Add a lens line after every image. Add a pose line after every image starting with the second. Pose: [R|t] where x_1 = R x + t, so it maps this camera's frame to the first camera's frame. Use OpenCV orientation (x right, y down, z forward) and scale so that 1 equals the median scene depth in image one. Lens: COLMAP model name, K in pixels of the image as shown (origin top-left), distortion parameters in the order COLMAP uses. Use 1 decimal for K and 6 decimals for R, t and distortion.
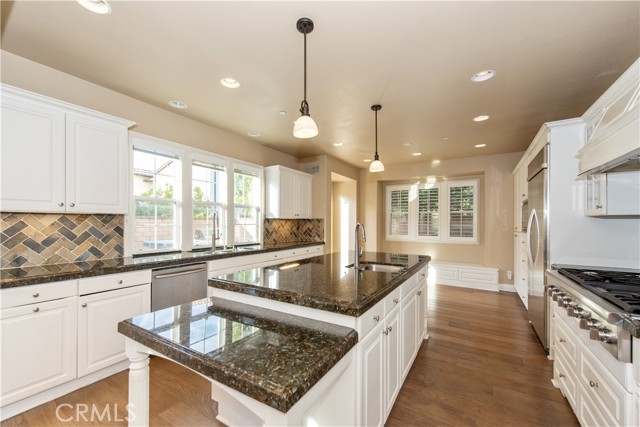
lens RADIAL K [[252.2, 0, 324.6], [0, 252.2, 223.9], [0, 0, 1]] dist [0.001450, -0.003590]
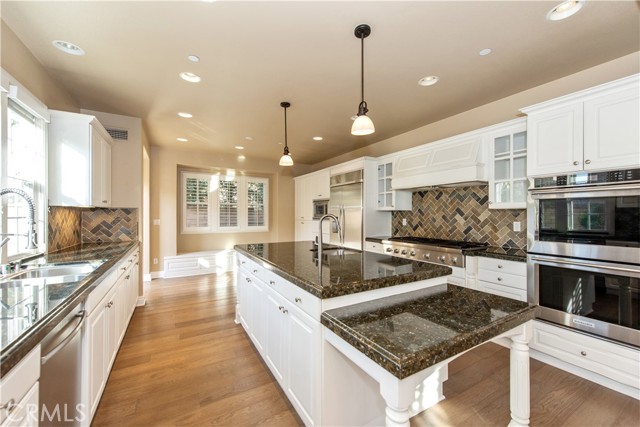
lens RADIAL K [[252.2, 0, 316.1], [0, 252.2, 211.8], [0, 0, 1]] dist [0.001450, -0.003590]
pose [[0.485418, 0.007315, 0.874252, -0.408457], [0.003375, 0.999942, -0.010241, -0.001553], [-0.874276, 0.007922, 0.485365, 0.238551]]
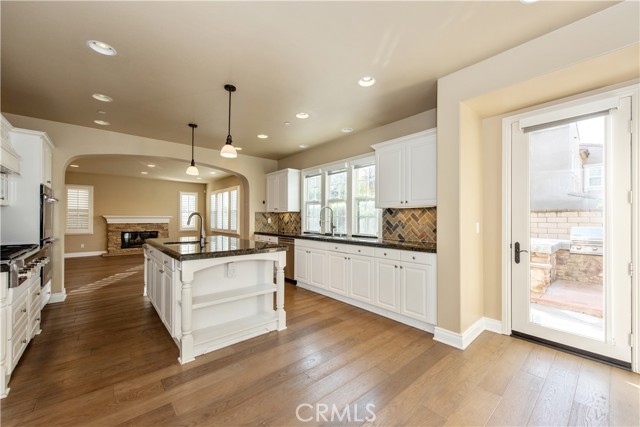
lens RADIAL K [[252.2, 0, 329.8], [0, 252.2, 216.2], [0, 0, 1]] dist [0.001450, -0.003590]
pose [[-0.283106, -0.010324, -0.959033, 0.623917], [-0.004860, 0.999945, -0.009329, 0.010114], [0.959076, 0.002020, -0.283141, 1.010133]]
